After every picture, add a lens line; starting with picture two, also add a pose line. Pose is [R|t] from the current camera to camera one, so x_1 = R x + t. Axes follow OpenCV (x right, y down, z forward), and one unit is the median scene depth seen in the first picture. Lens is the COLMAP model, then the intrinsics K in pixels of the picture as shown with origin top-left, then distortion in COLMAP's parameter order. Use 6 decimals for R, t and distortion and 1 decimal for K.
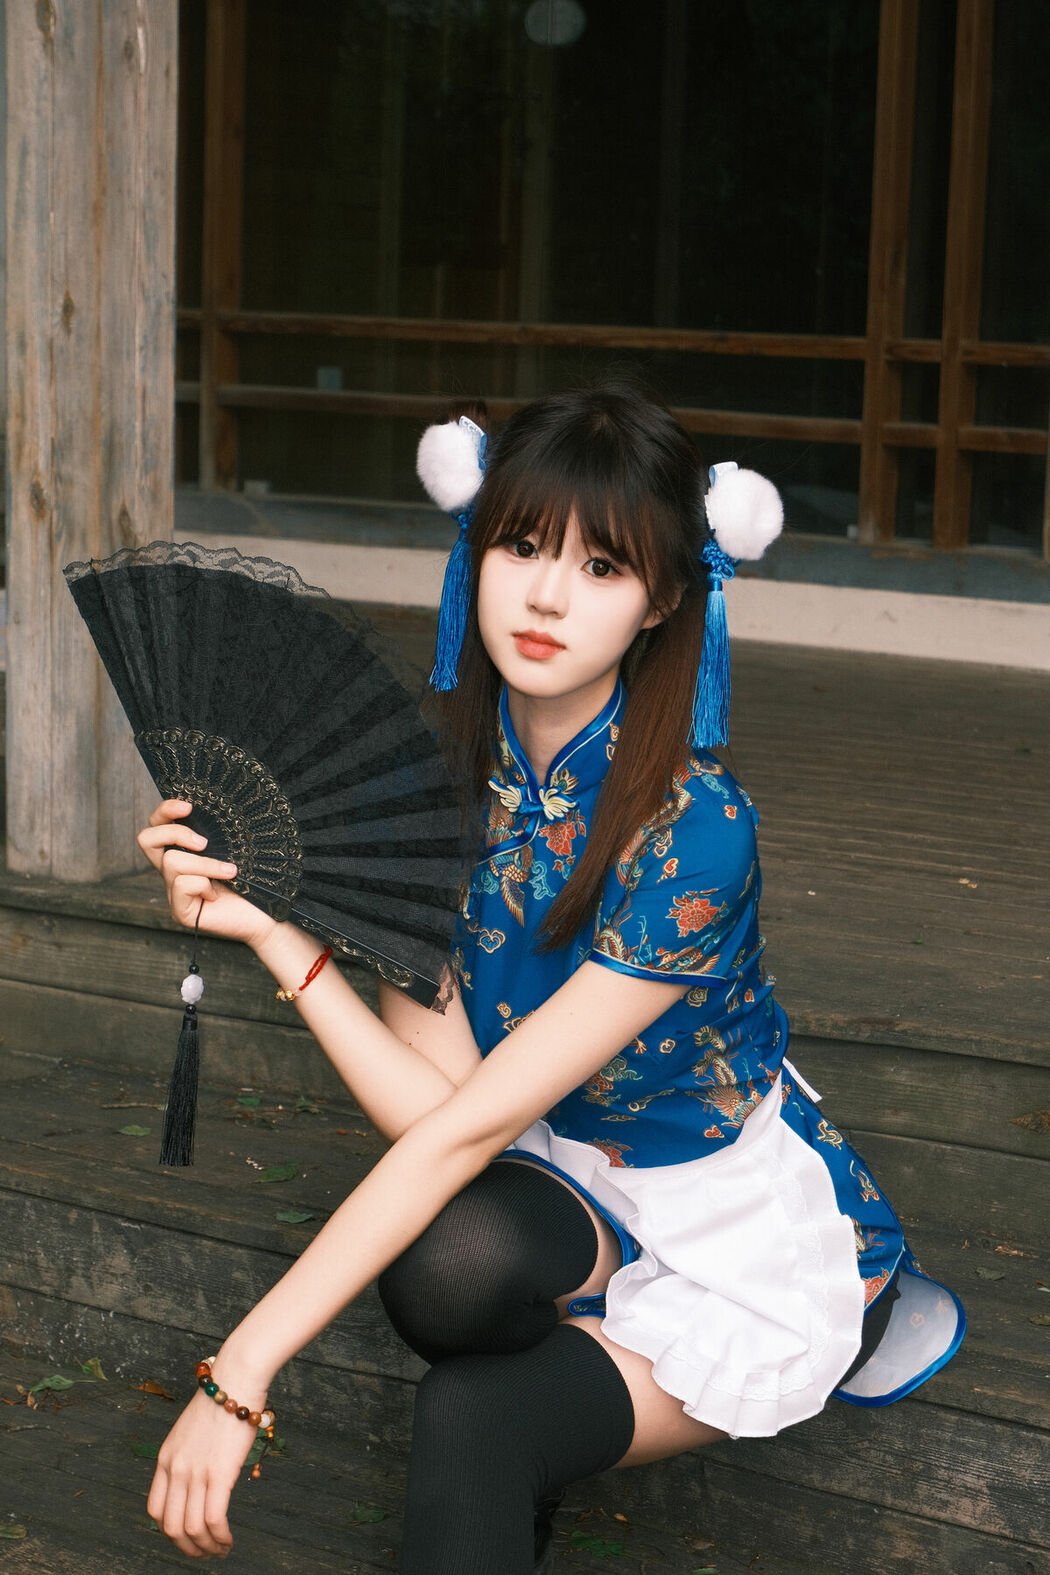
lens RADIAL K [[3079.6, 0, 567.6], [0, 3079.6, 765.8], [0, 0, 1]] dist [-0.027890, 0.000000]
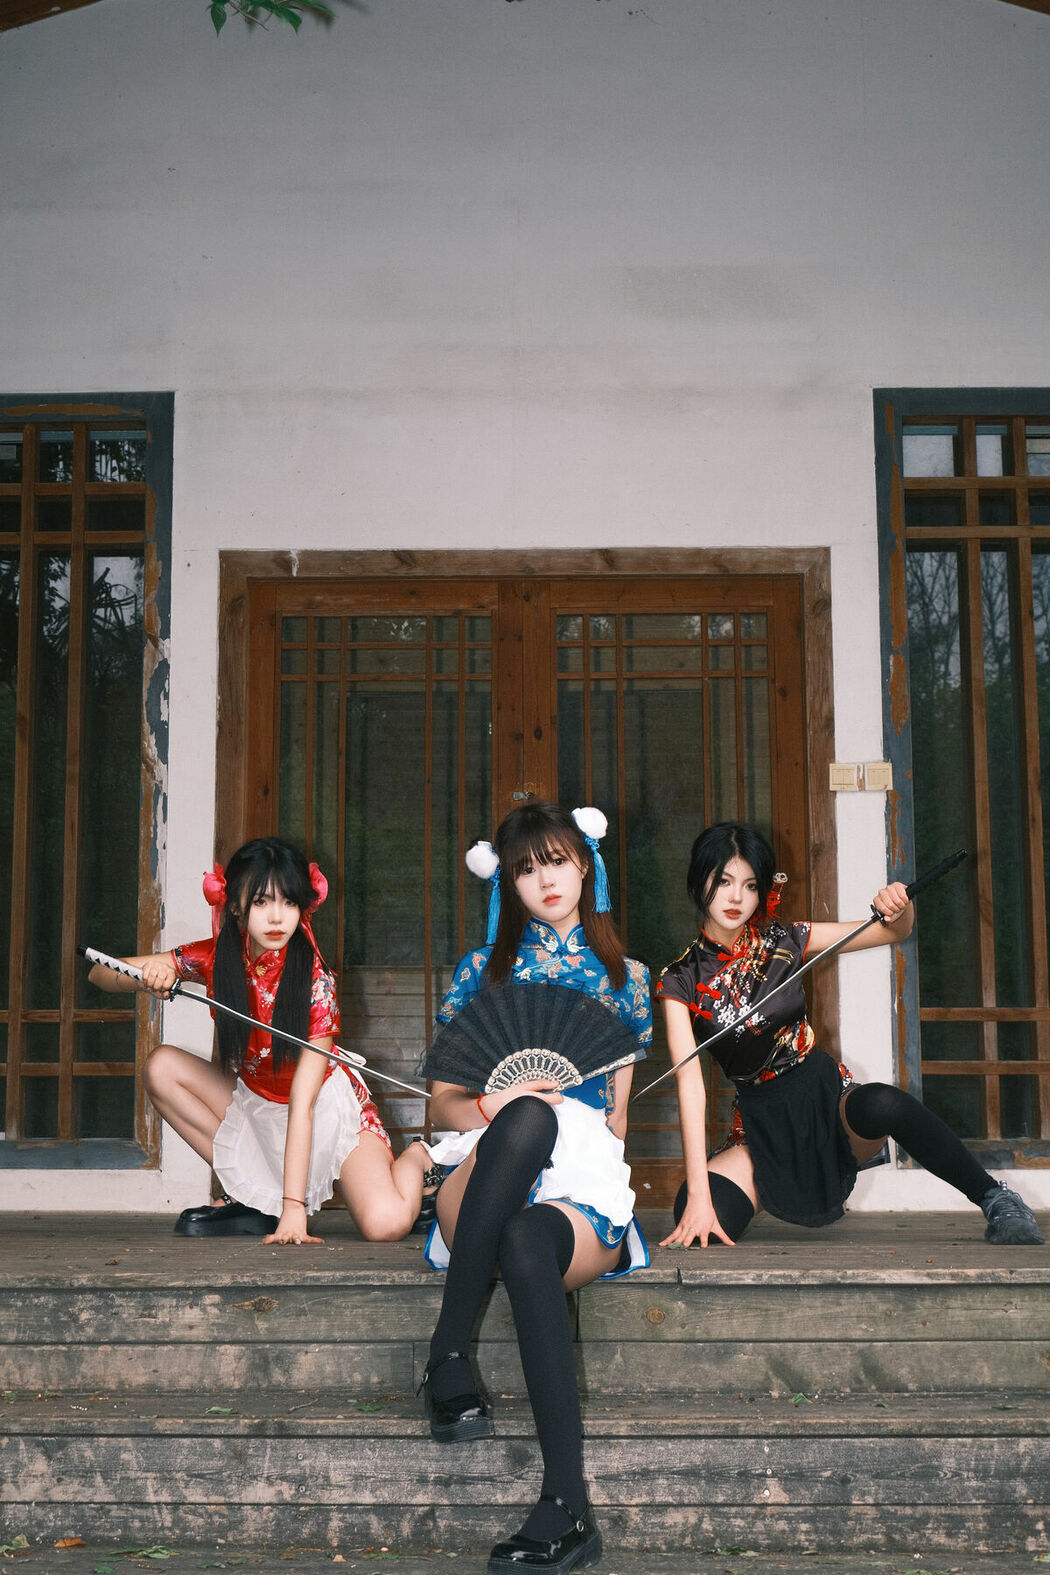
lens RADIAL K [[2296.0, 0, 502.6], [0, 2296.0, 773.0], [0, 0, 1]] dist [-0.014703, 0.000000]
pose [[0.862066, 0.037663, 0.505394, -0.498259], [0.106305, 0.961611, -0.252989, 0.121391], [-0.495521, 0.271819, 0.824969, -0.230075]]
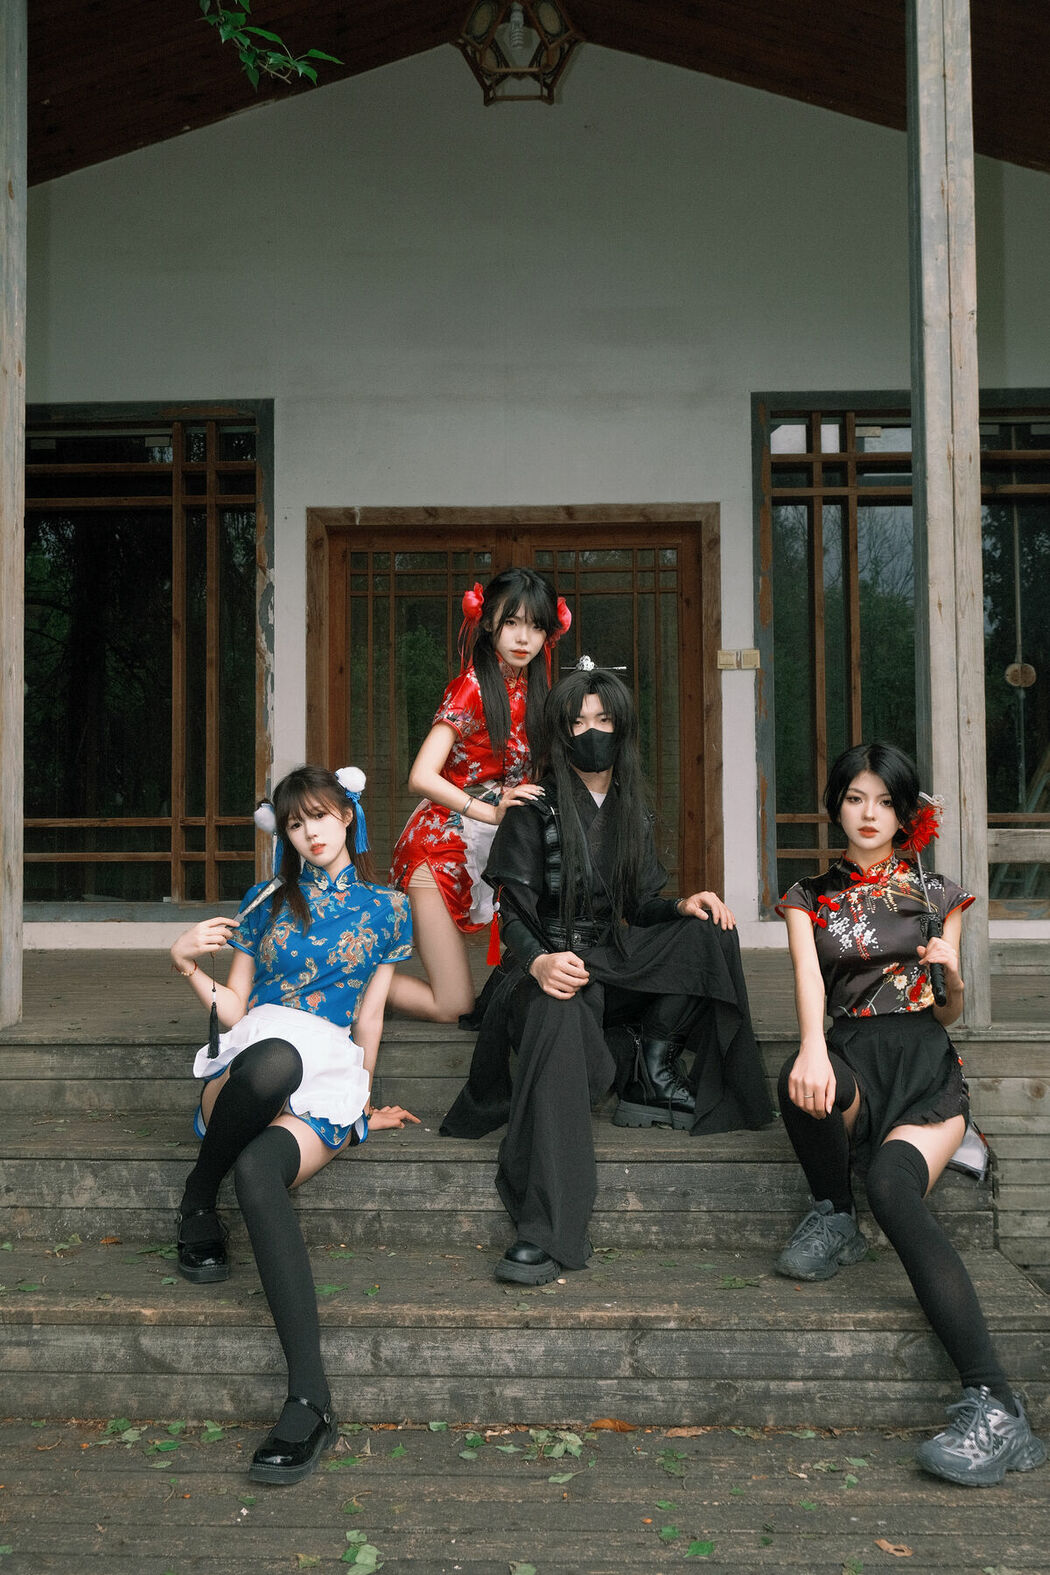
lens RADIAL K [[1342.1, 0, 539.7], [0, 1342.1, 780.1], [0, 0, 1]] dist [0.004639, -0.028186]
pose [[0.869568, -0.016417, 0.493540, -0.294320], [0.107950, 0.981594, -0.157546, 0.048327], [-0.481869, 0.190274, 0.855335, -0.059412]]
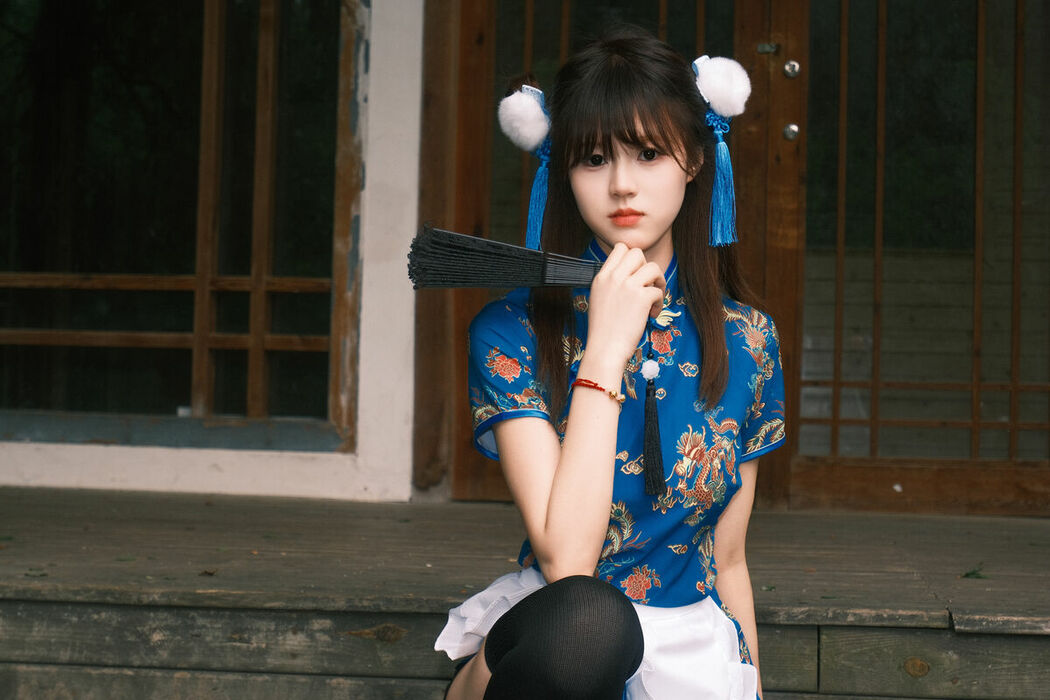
lens RADIAL K [[2053.1, 0, 532.3], [0, 2053.1, 317.1], [0, 0, 1]] dist [-0.027890, 0.000000]
pose [[0.912701, 0.010908, 0.408482, -0.266540], [0.064781, 0.983139, -0.170998, 0.096986], [-0.403460, 0.182532, 0.896606, 0.132400]]
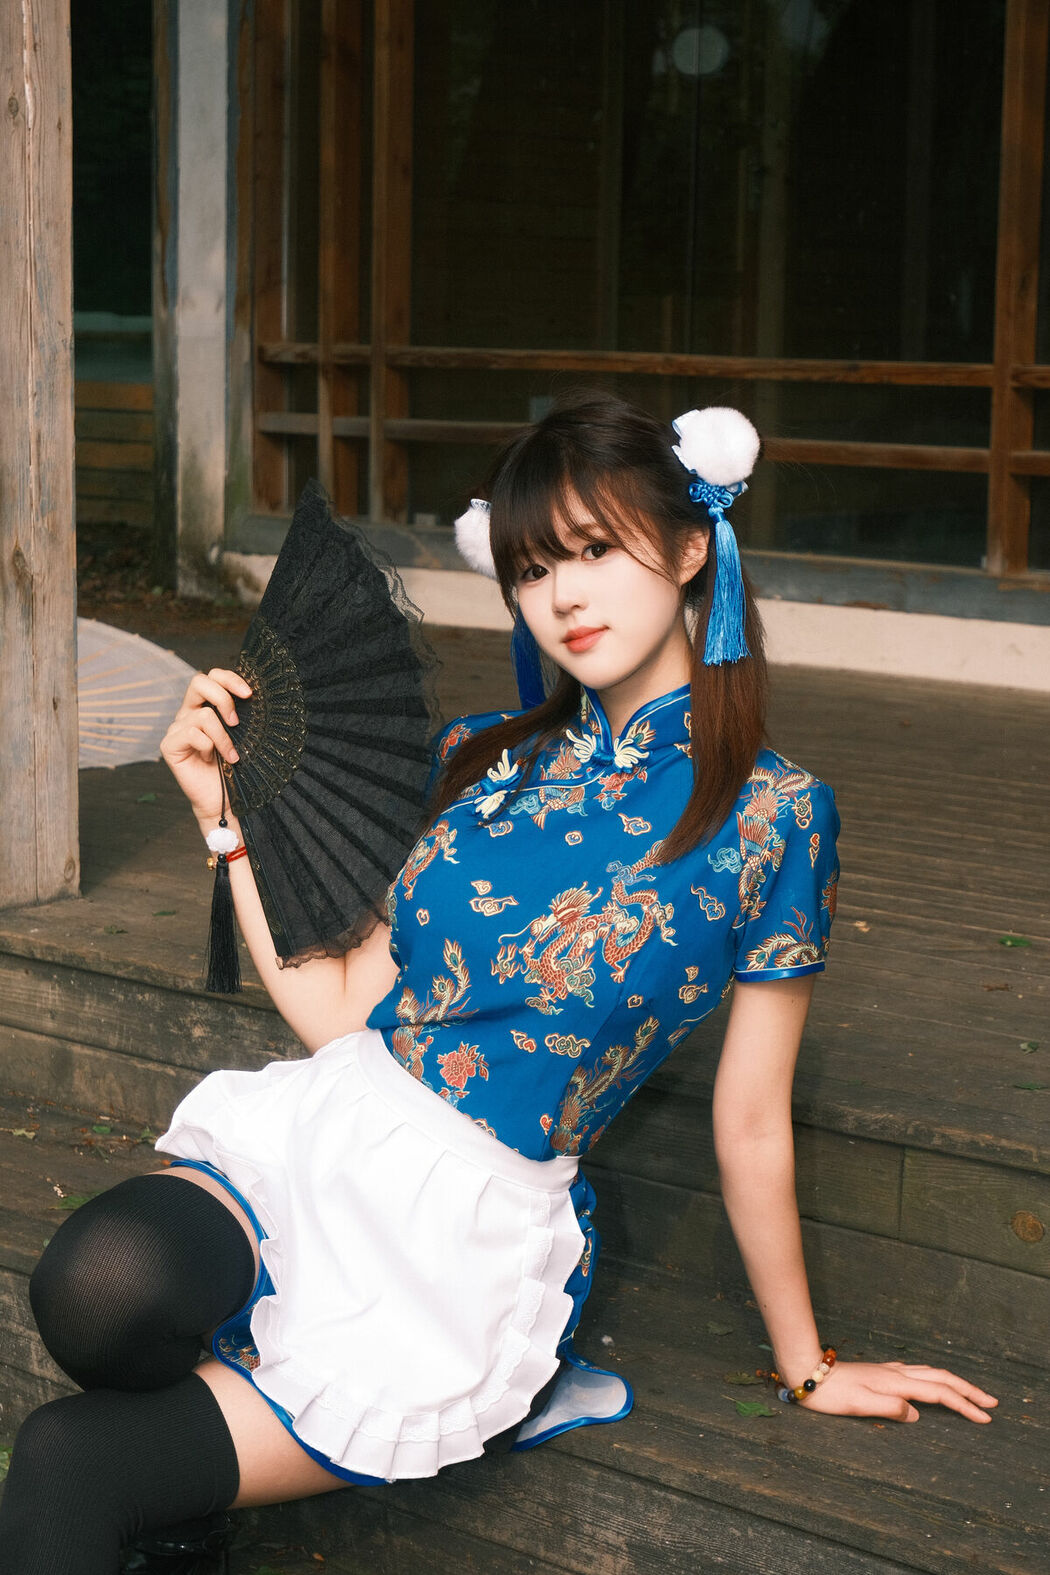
lens RADIAL K [[3079.6, 0, 457.5], [0, 3079.6, 769.4], [0, 0, 1]] dist [-0.027890, 0.000000]
pose [[0.983061, 0.008397, -0.183085, 0.192464], [-0.009576, 0.999939, -0.005558, -0.005798], [0.183027, 0.007217, 0.983081, 0.014111]]
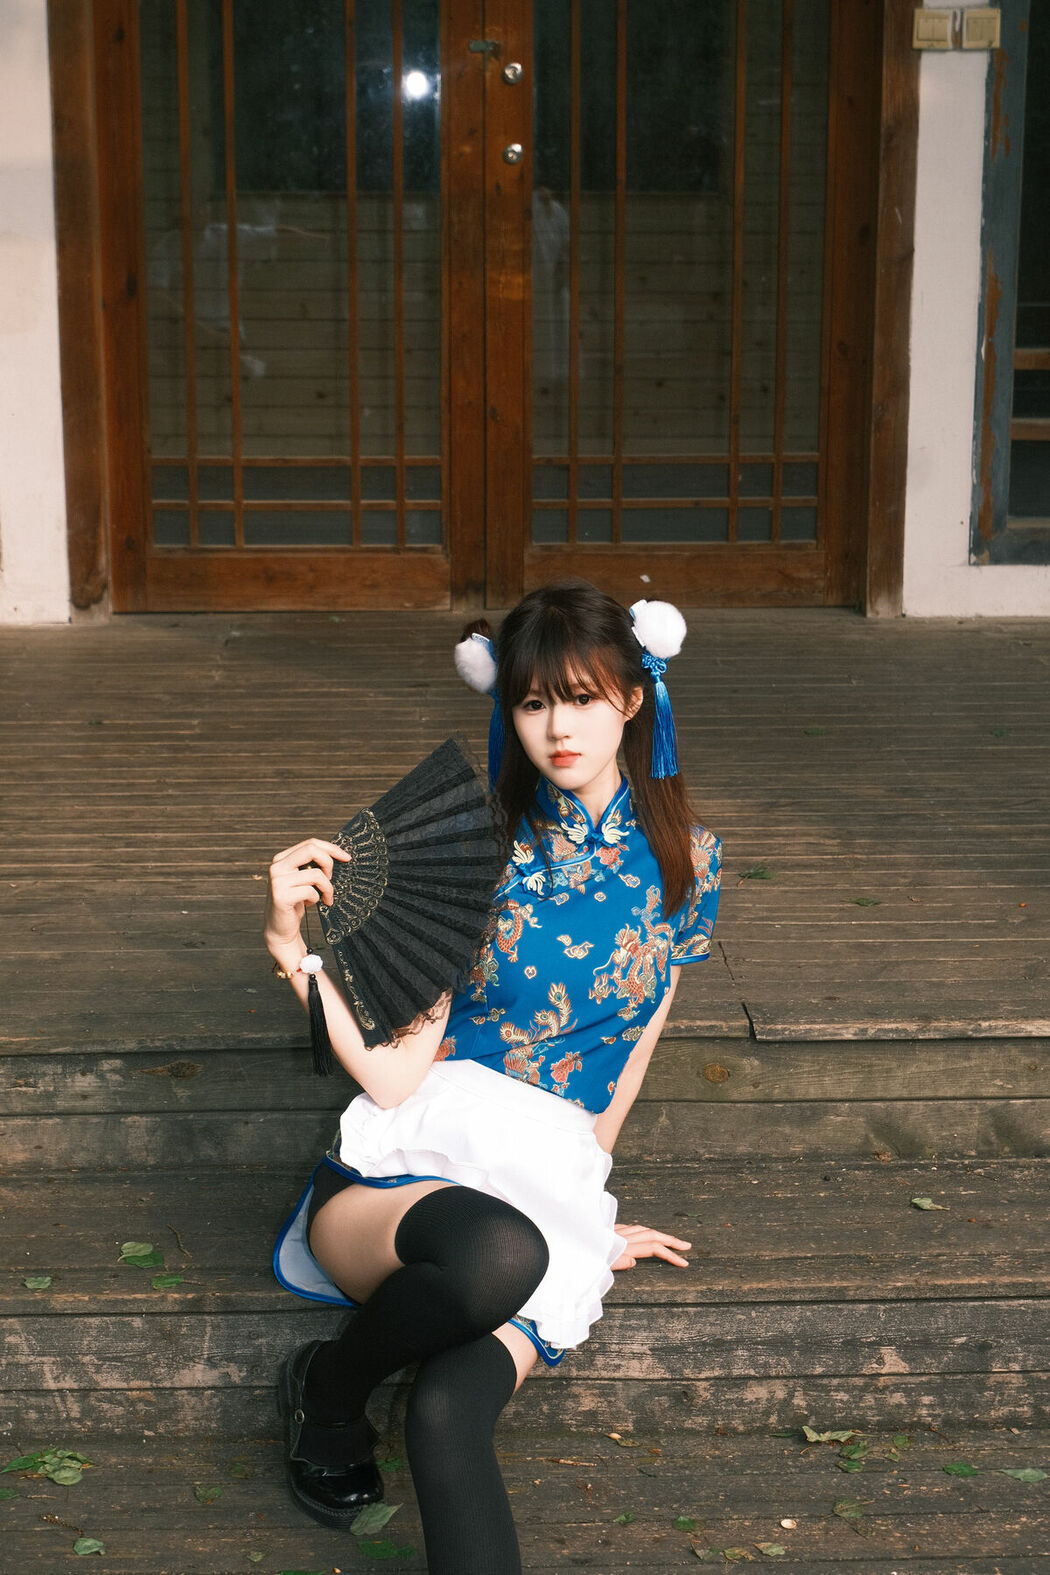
lens RADIAL K [[2729.7, 0, 560.9], [0, 2729.7, 801.8], [0, 0, 1]] dist [-0.015435, 0.000000]
pose [[0.829008, -0.170119, 0.532733, -0.404073], [0.107419, 0.983310, 0.146843, -0.161424], [-0.548823, -0.064509, 0.833446, -0.035285]]
